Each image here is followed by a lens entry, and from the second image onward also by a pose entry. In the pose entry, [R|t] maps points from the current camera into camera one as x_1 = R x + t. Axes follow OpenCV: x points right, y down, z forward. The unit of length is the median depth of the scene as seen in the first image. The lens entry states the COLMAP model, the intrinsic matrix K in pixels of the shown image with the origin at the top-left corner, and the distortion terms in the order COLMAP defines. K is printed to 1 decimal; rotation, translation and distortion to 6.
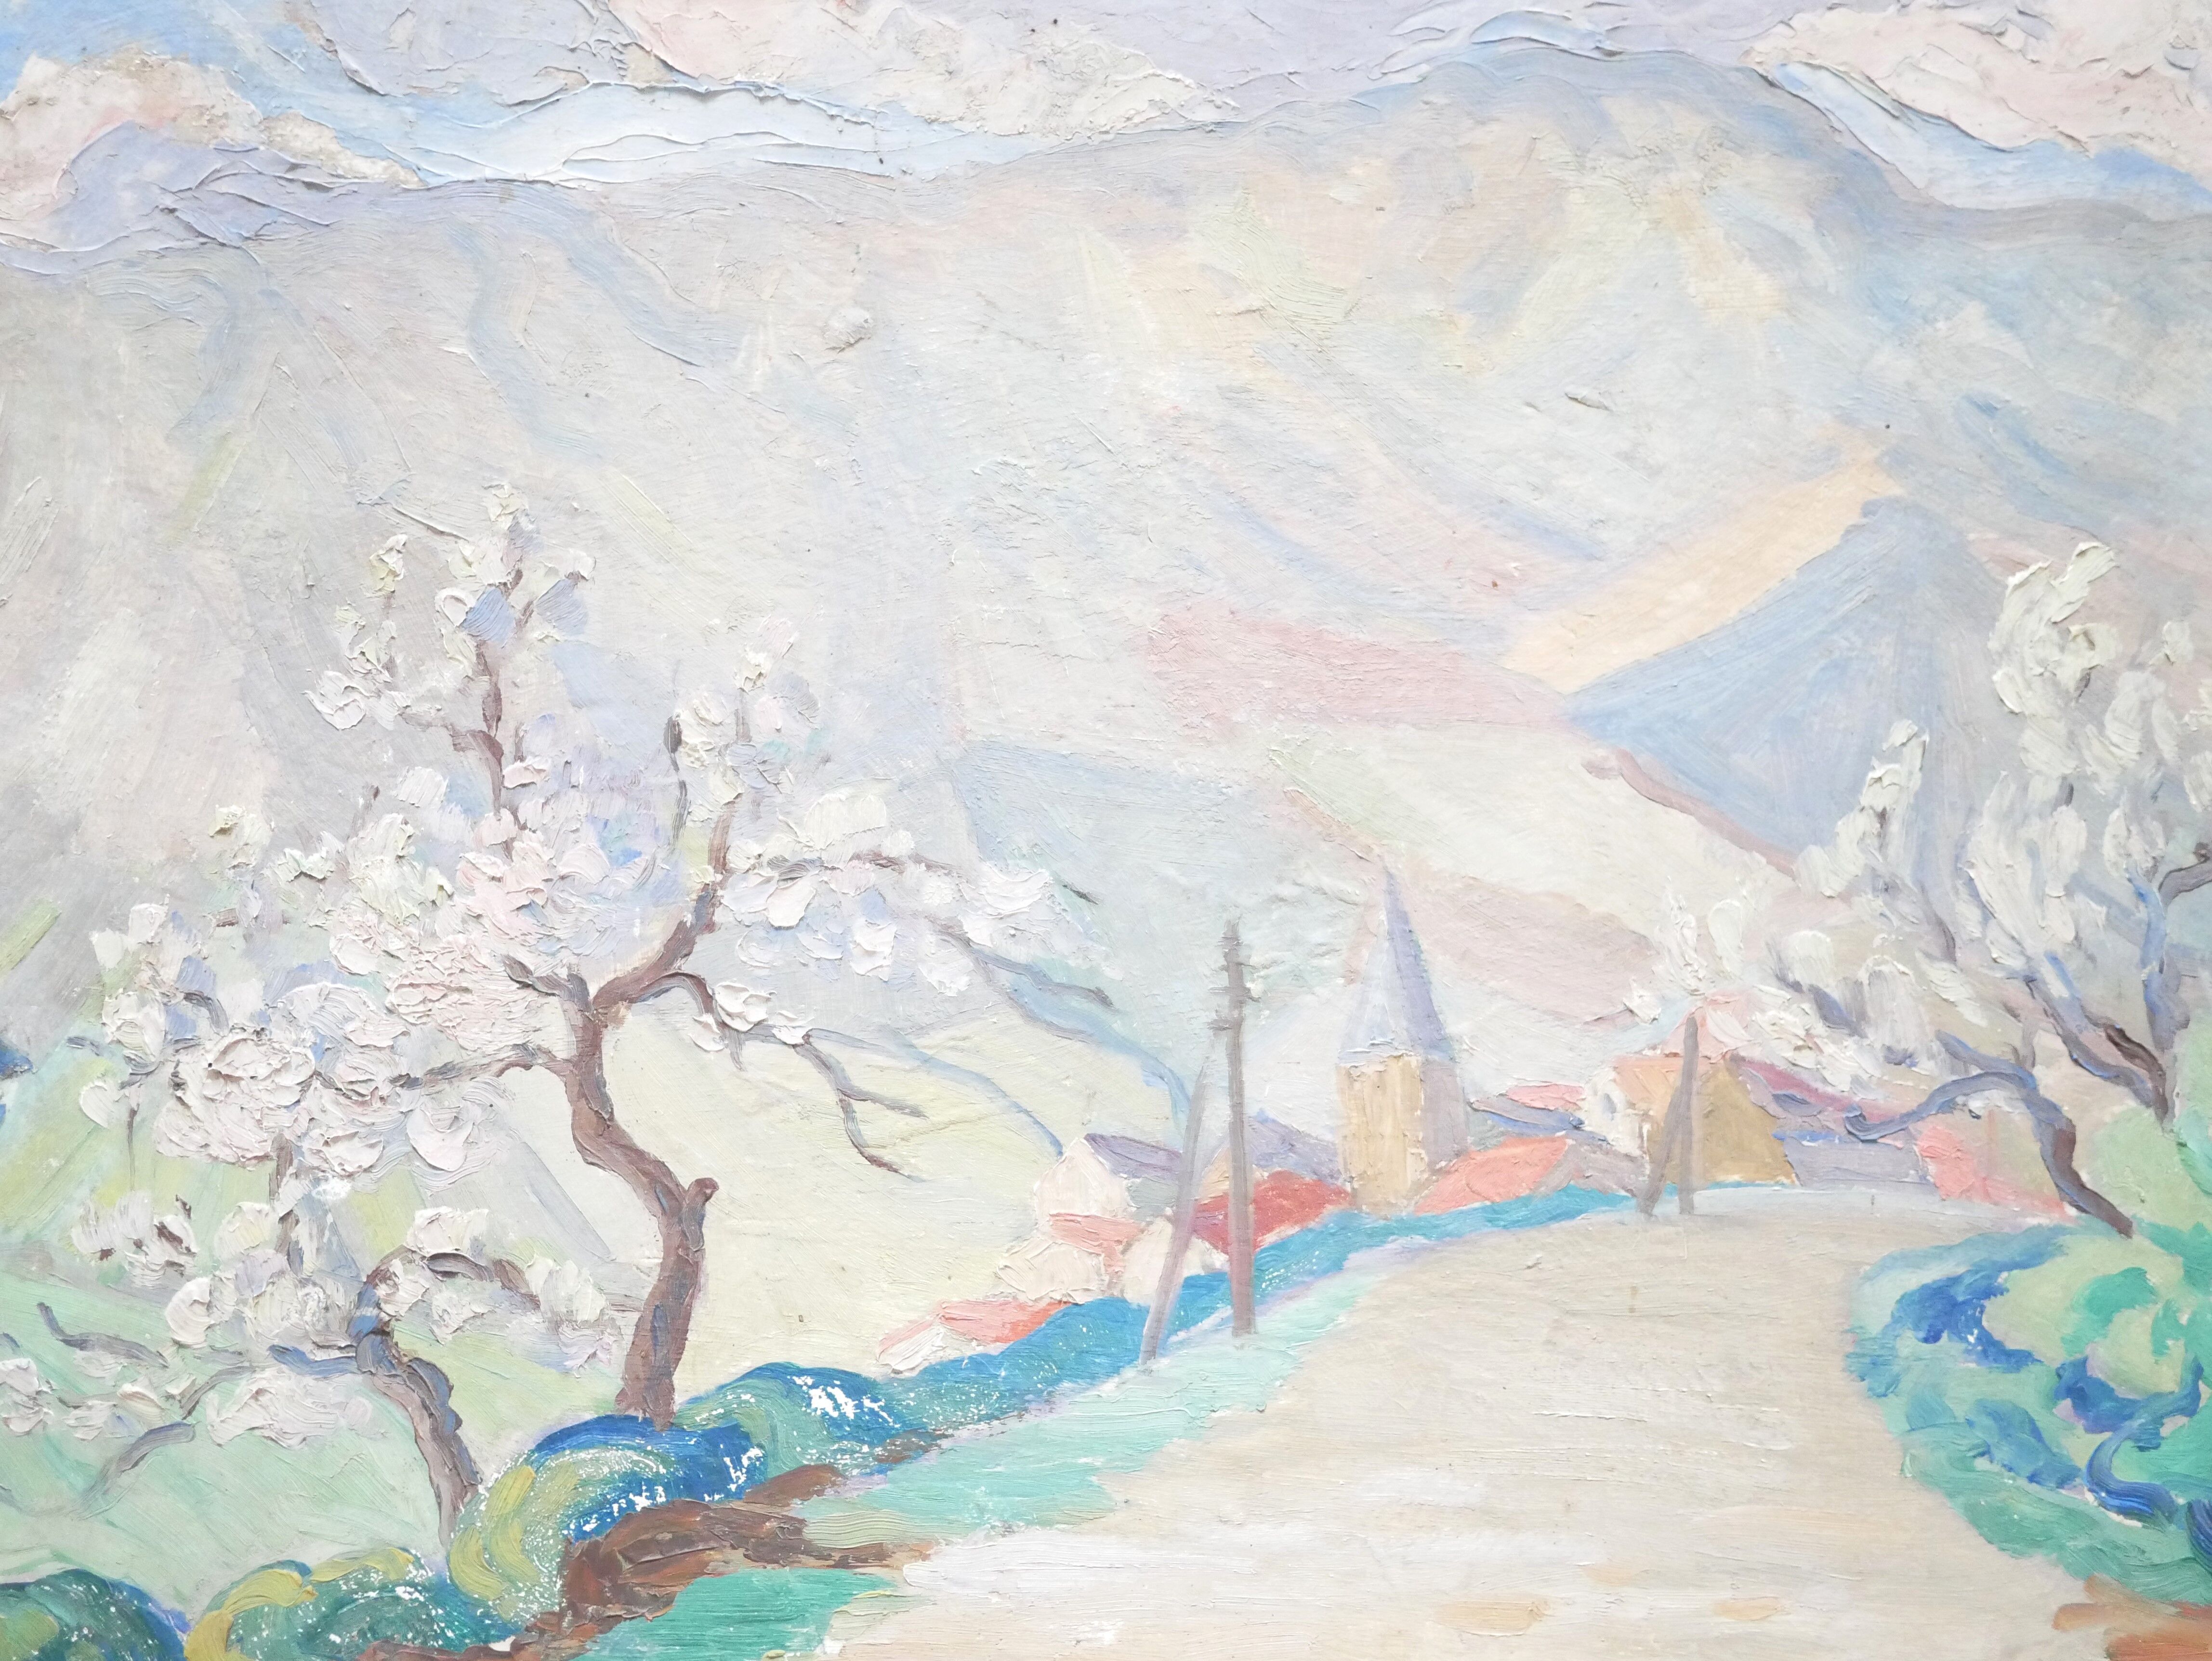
lens RADIAL K [[2506.1, 0, 1094.8], [0, 2506.1, 835.7], [0, 0, 1]] dist [-0.014056, 0.000000]
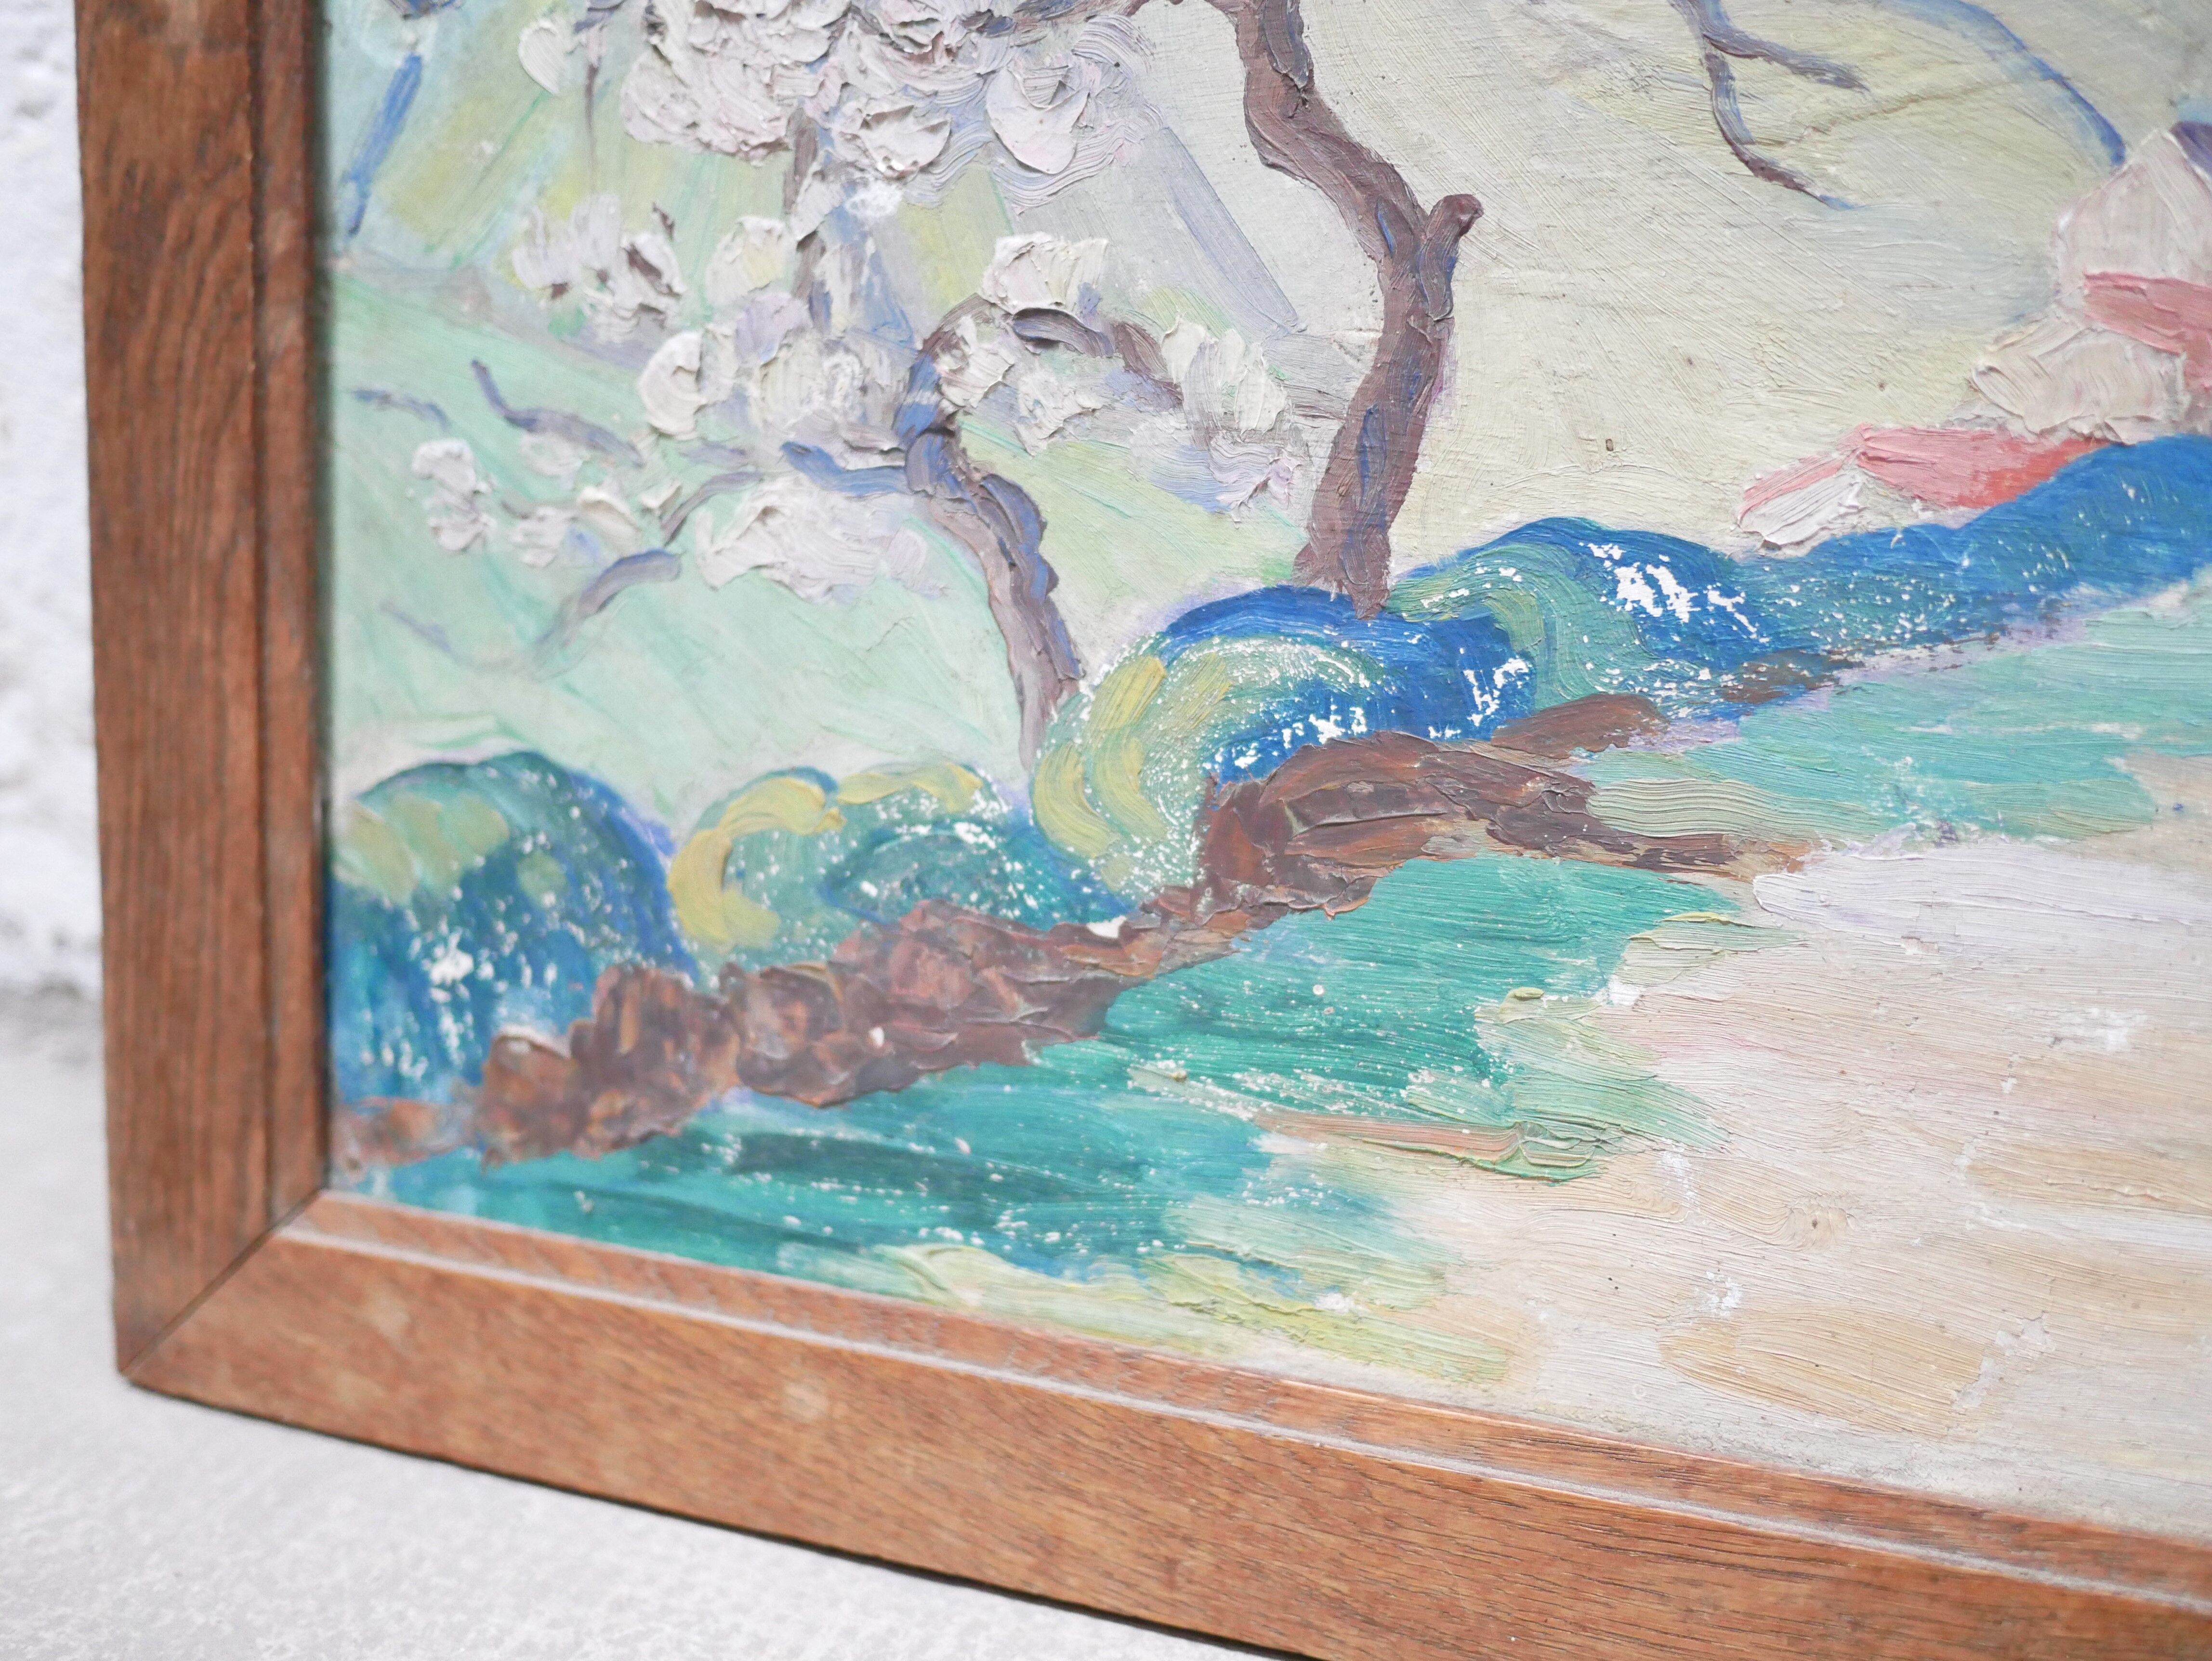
lens RADIAL K [[2506.1, 0, 1120.0], [0, 2506.1, 823.4], [0, 0, 1]] dist [-0.014056, 0.000000]
pose [[0.935293, 0.102474, -0.338712, -0.018085], [-0.019106, 0.970381, 0.240821, 0.139334], [0.353358, -0.218767, 0.909549, 0.411802]]
